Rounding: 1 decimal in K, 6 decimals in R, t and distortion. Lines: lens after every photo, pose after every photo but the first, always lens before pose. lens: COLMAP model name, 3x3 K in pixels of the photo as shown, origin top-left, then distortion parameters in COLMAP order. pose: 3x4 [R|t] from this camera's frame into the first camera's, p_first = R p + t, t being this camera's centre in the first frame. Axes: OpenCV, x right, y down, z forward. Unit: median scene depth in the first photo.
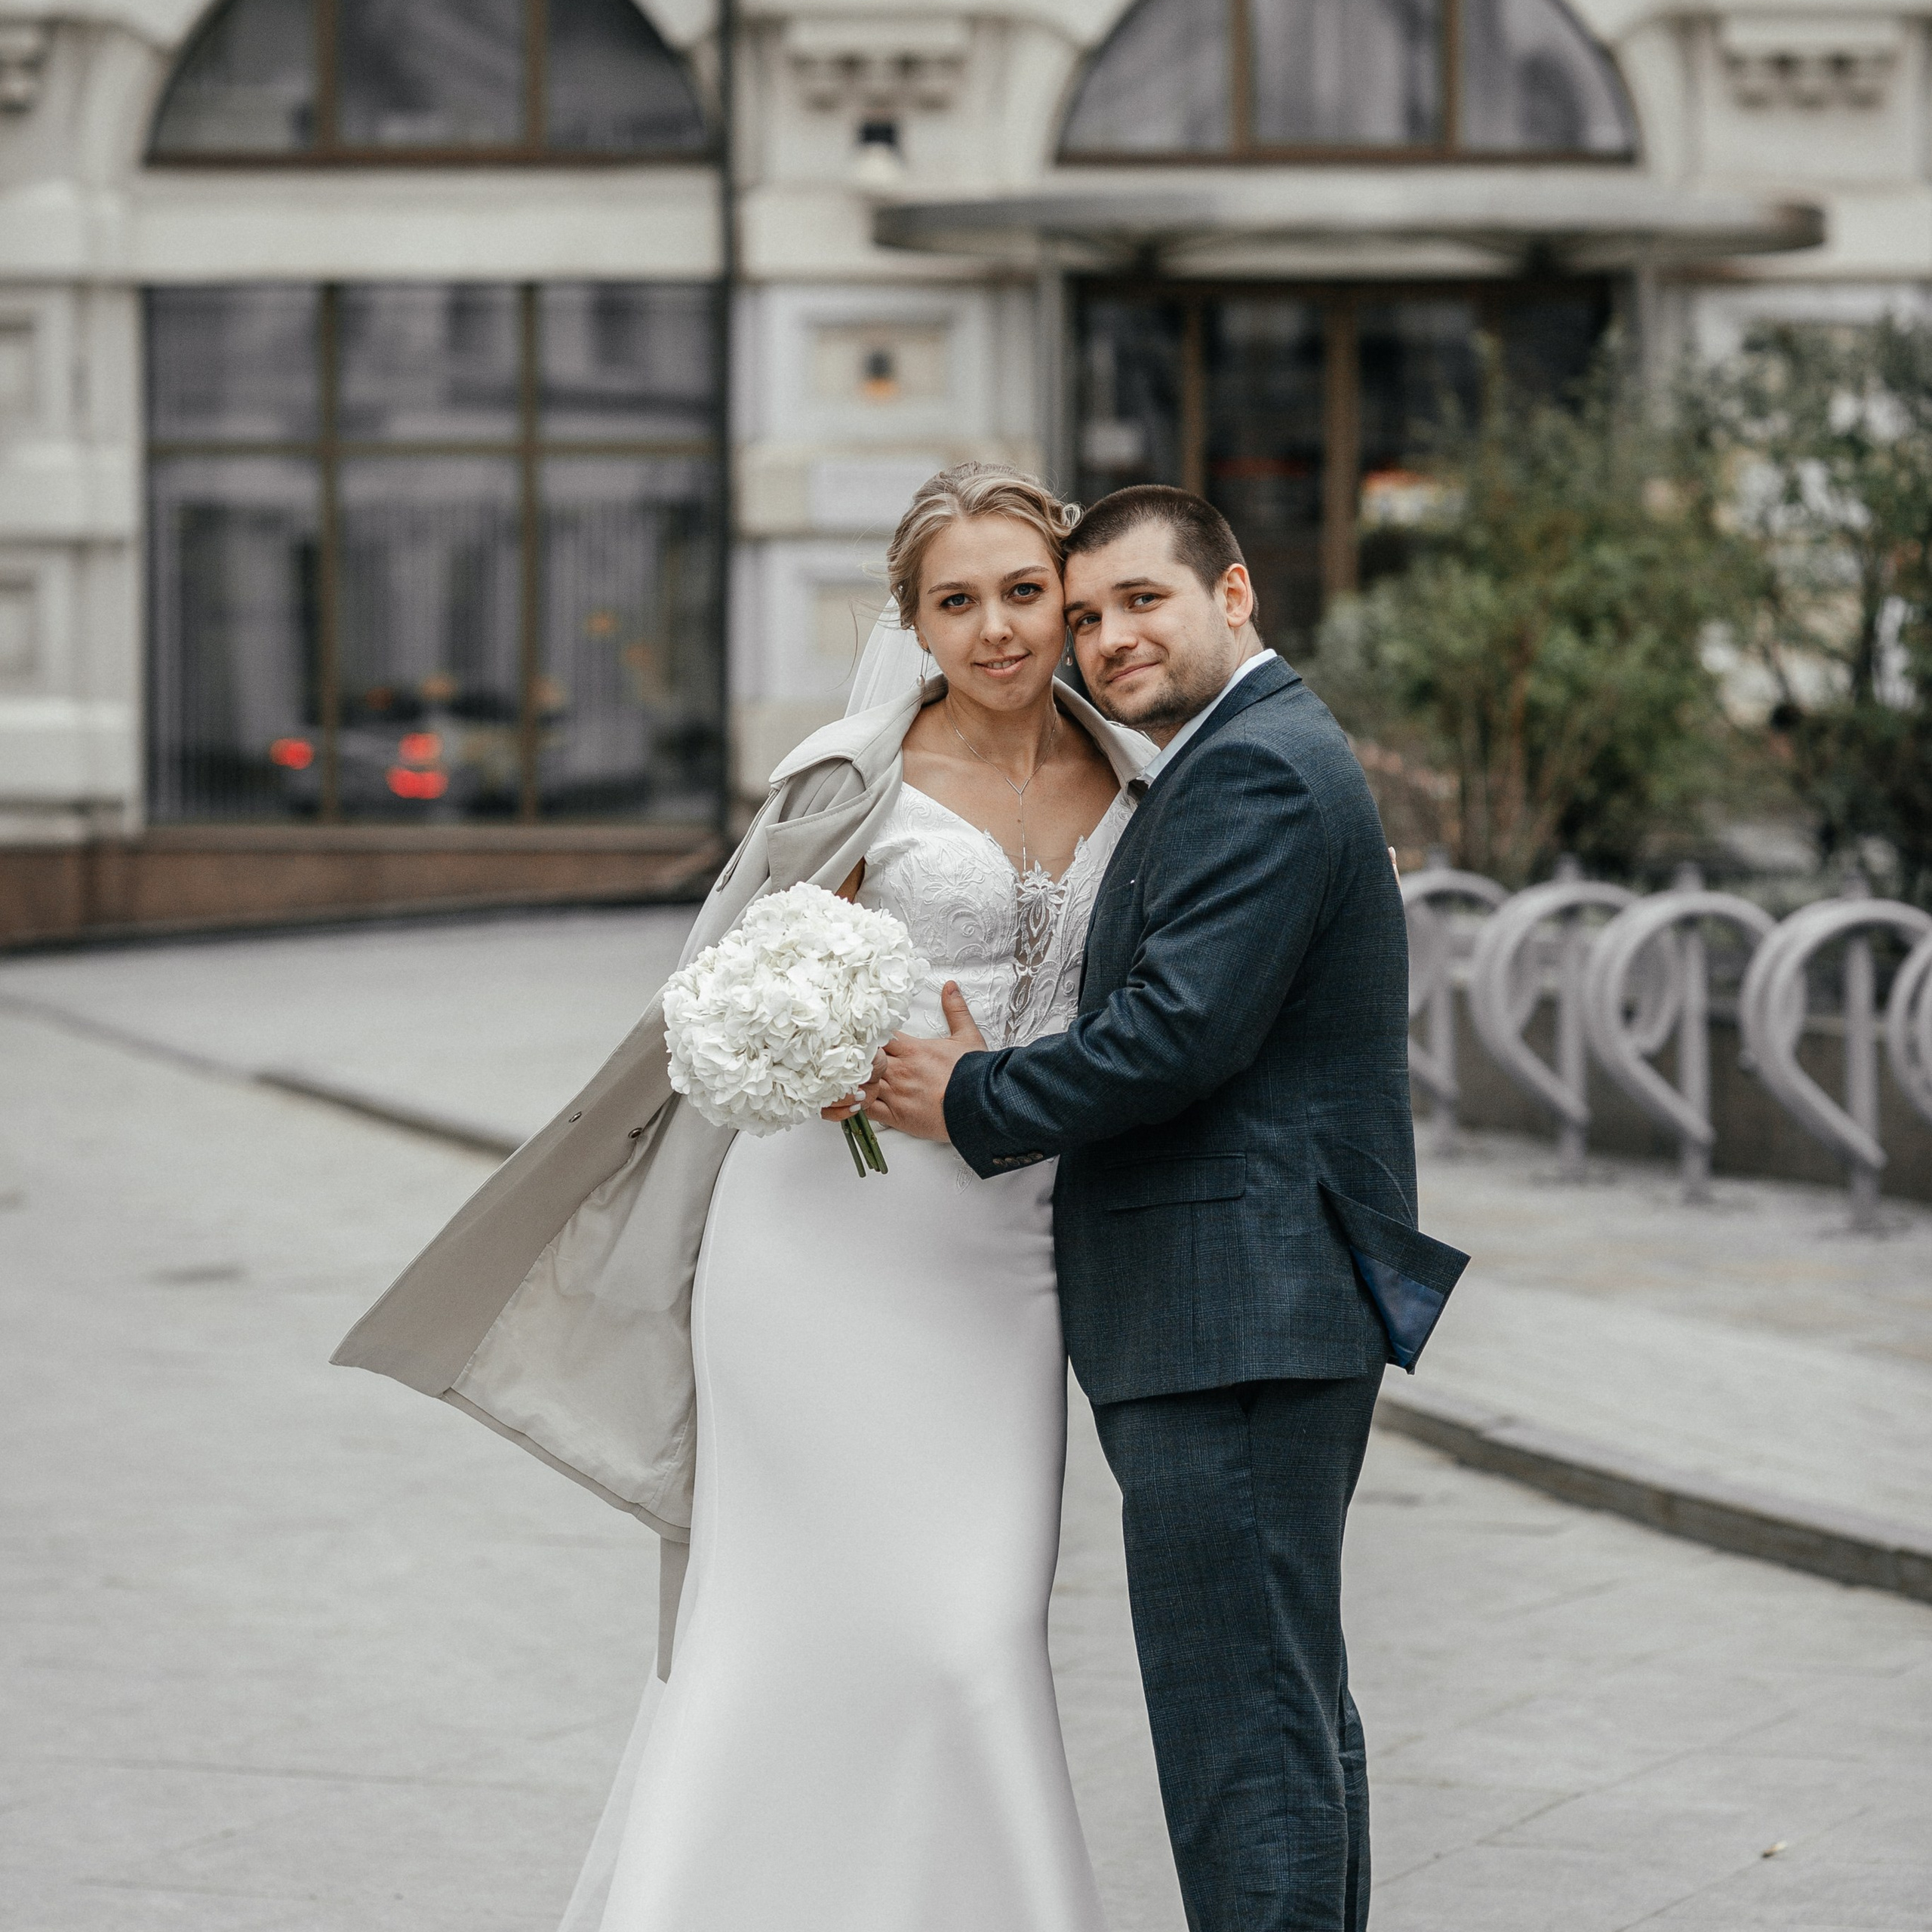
lens RADIAL K [[7287.1, 0, 966.0], [0, 7287.1, 966.0], [0, 0, 1]] dist [-0.115652, -0.317994]
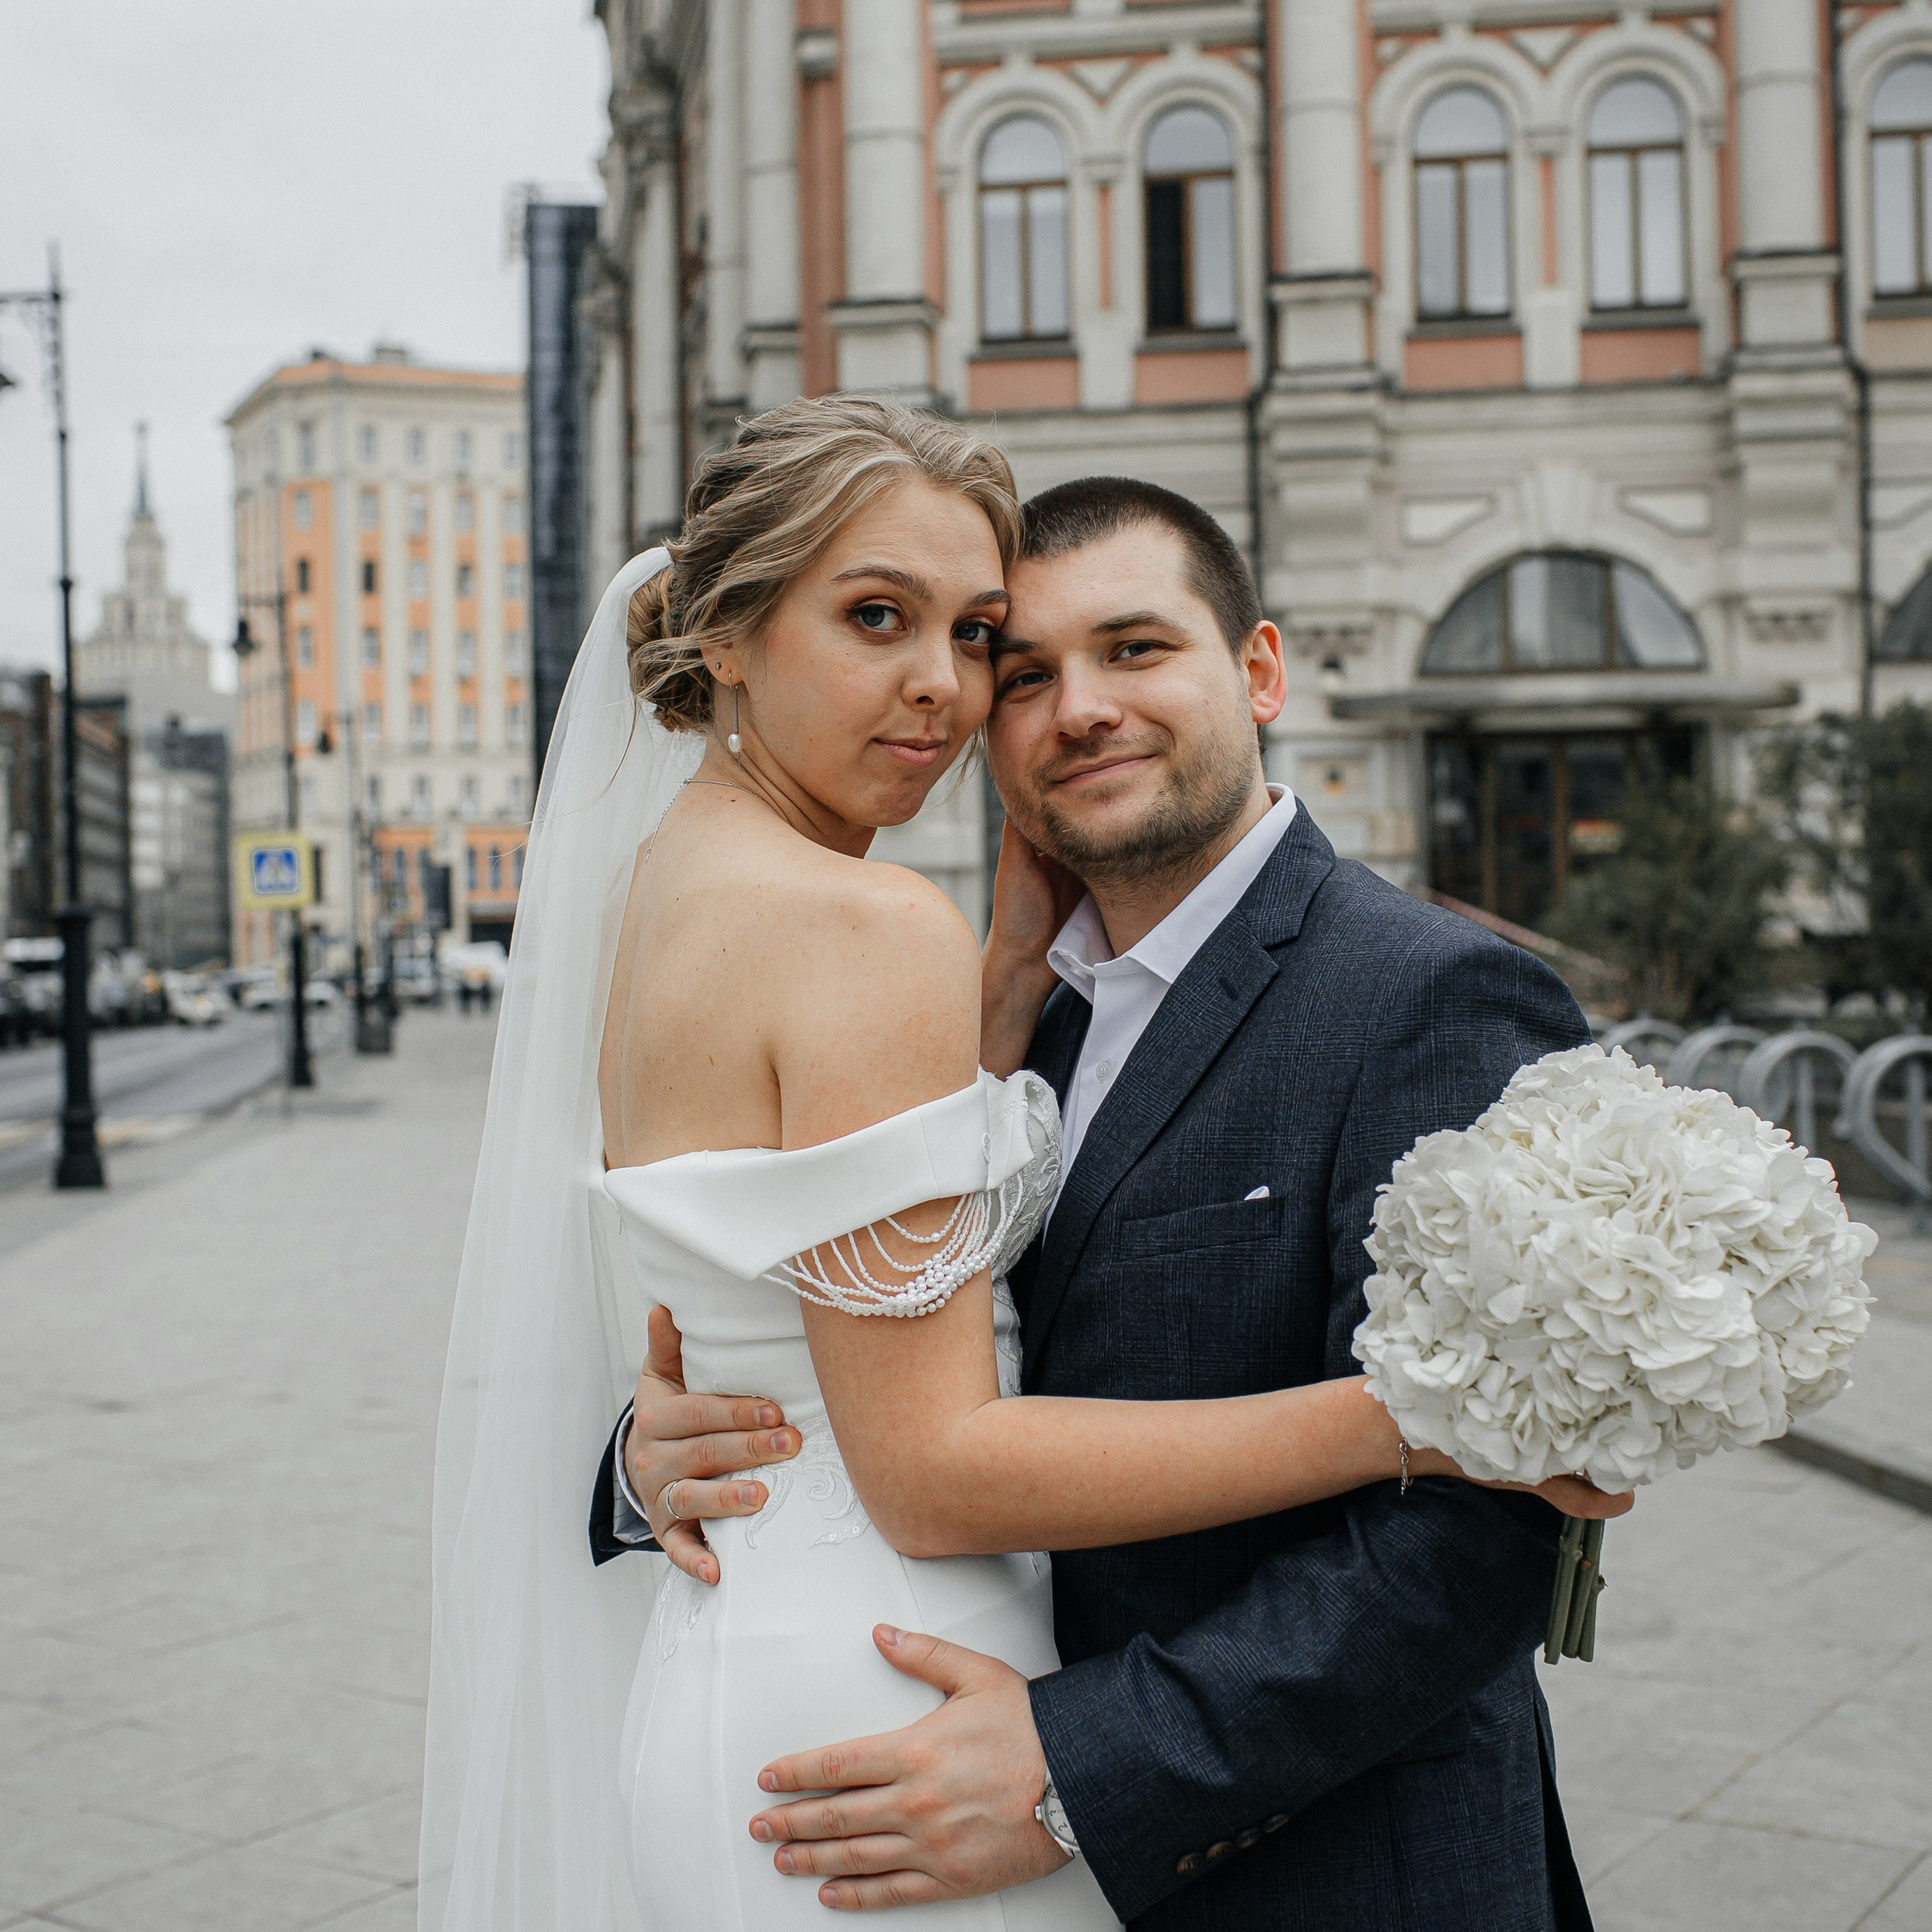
lens RADIAL K [[2897.9, 0, 961.9], [0, 2897.9, 962.5], [0, 0, 1]] dist [-0.100770, 0.163396]
pose [[0.989442, -0.017119, -0.143914, 0.000784], [0.012500, 0.999379, -0.032938, -0.003795], [0.144389, 0.030791, 0.989042, 0.171919]]
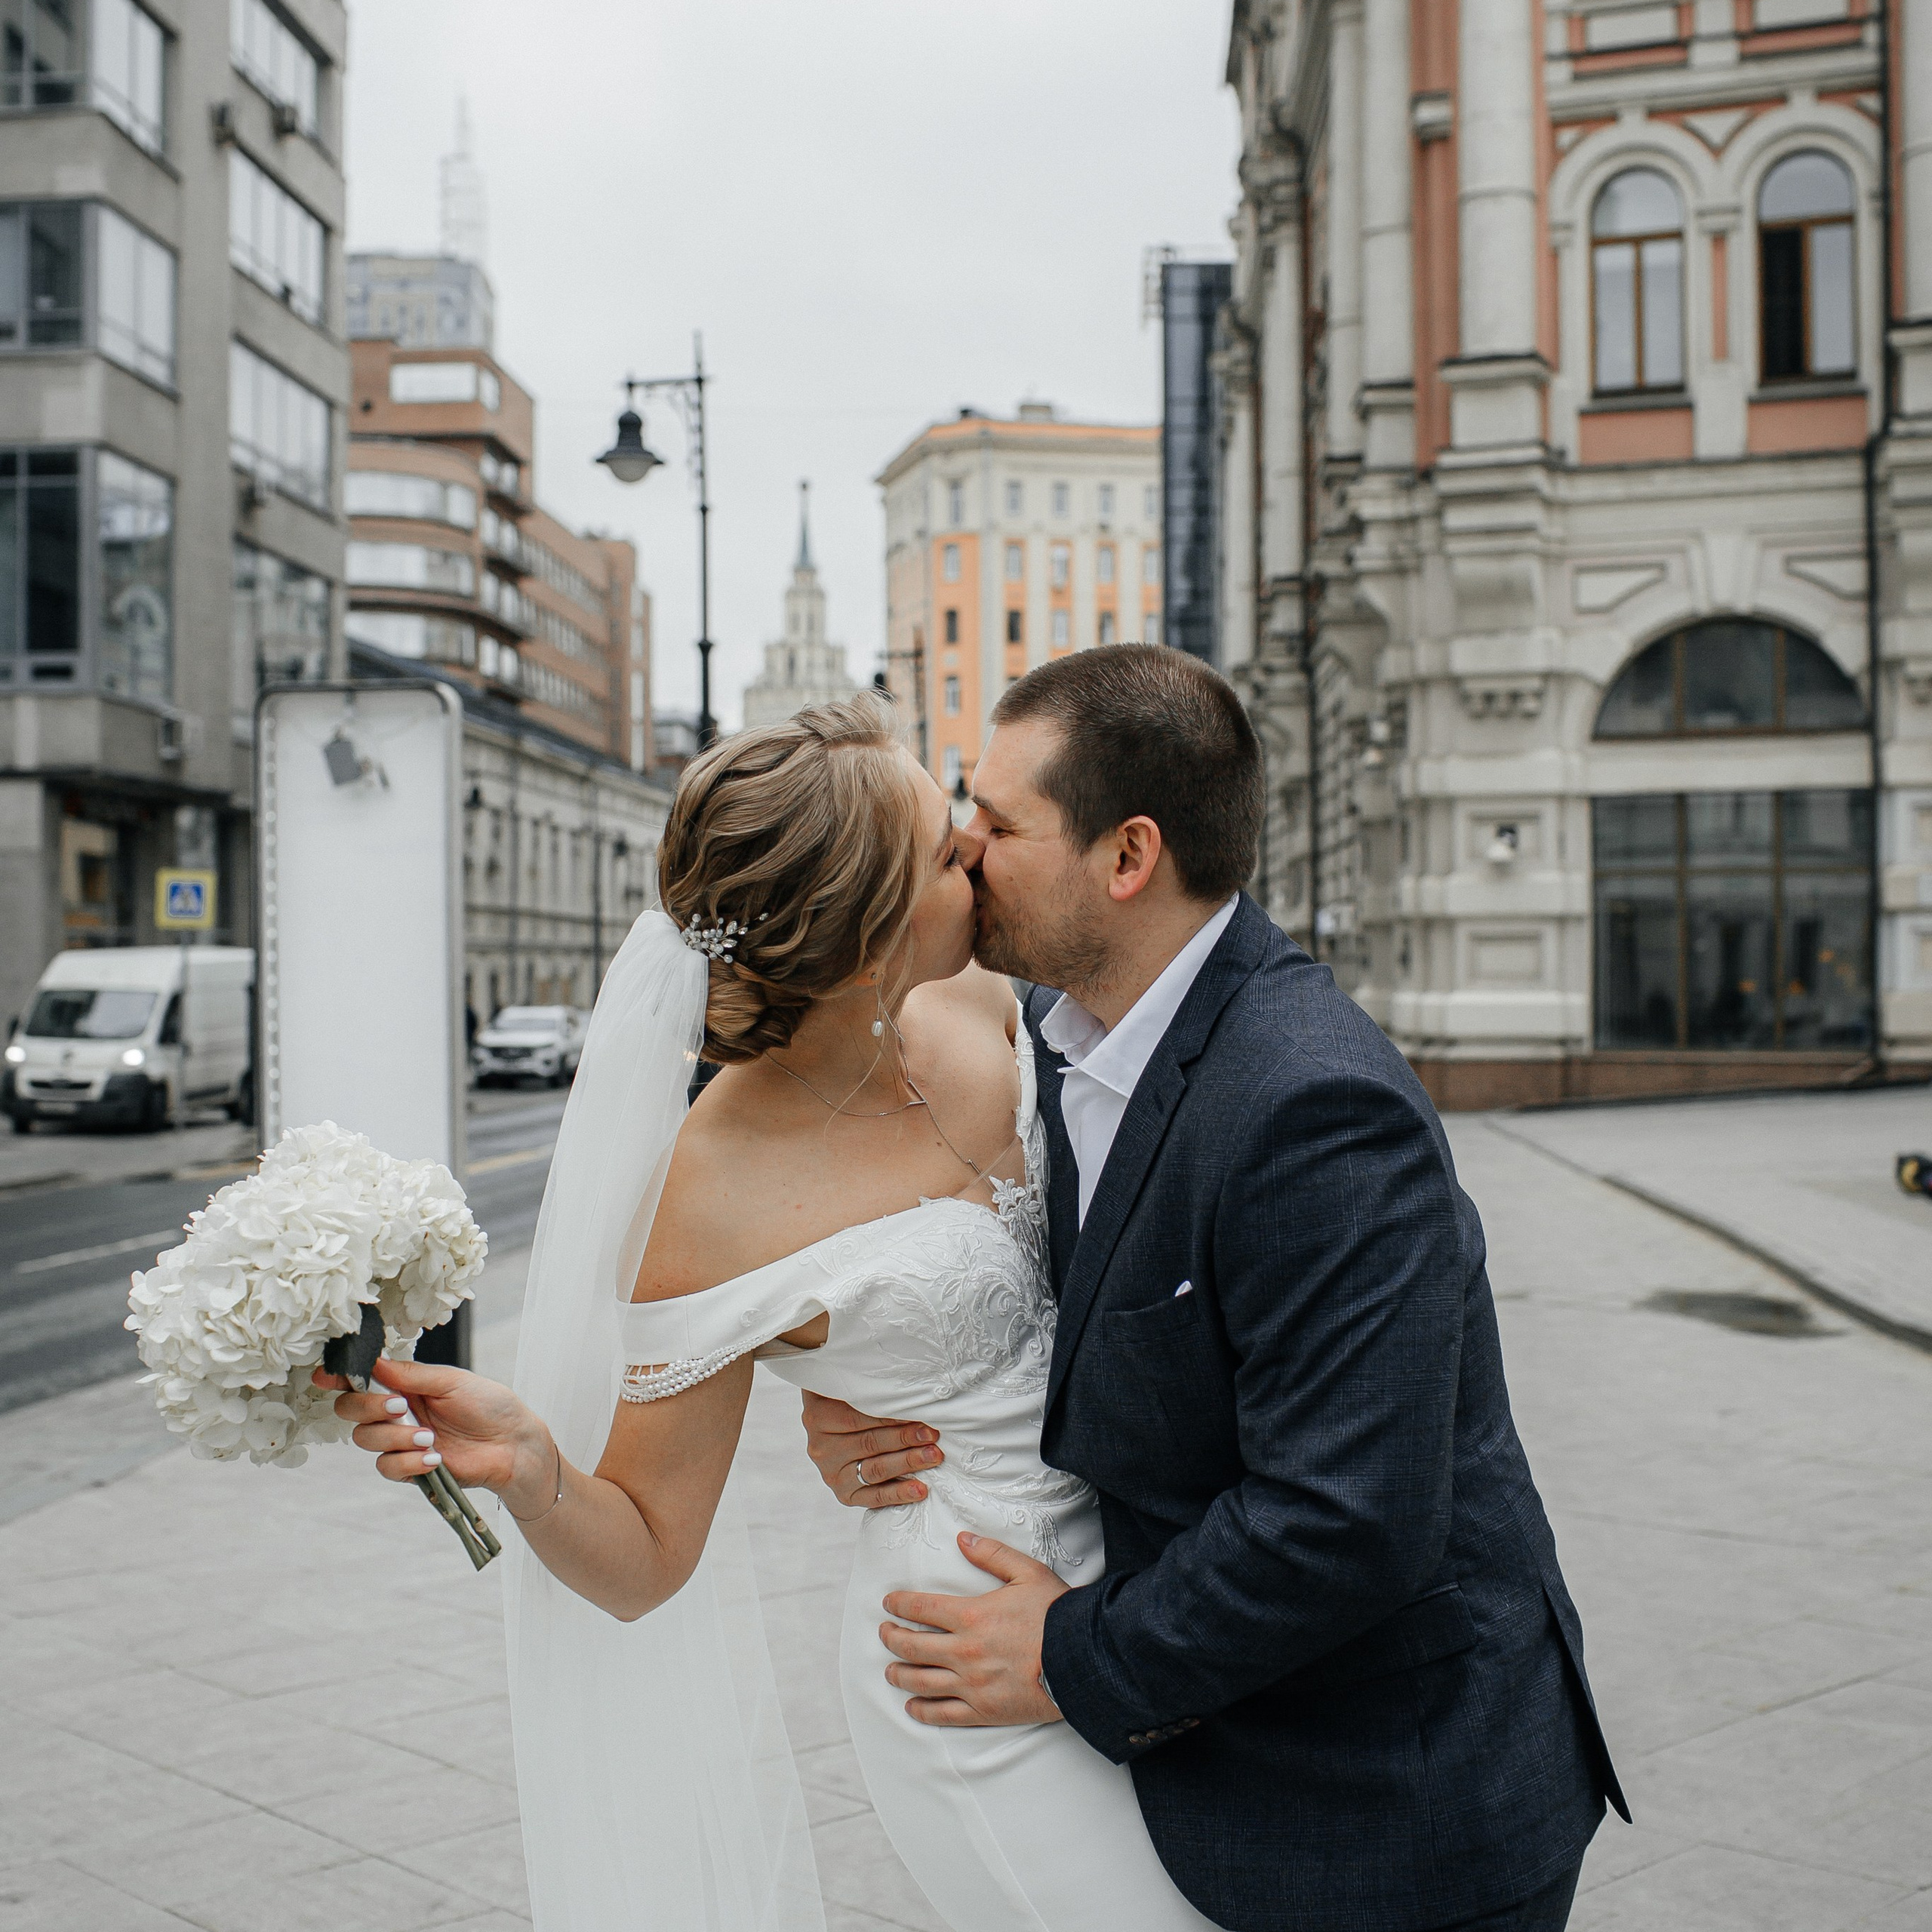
lens RADIAL K [[2866.1, 0, 966.0], [0, 2866.1, 966.0], [0, 0, 1]] dist [-0.089211, 0.107651]
pose [[0.933777, -0.006286, -0.357799, 0.014585], [-0.010601, 0.998921, -0.045215, -0.004370], [0.357697, 0.046014, 0.932703, 0.158842]]
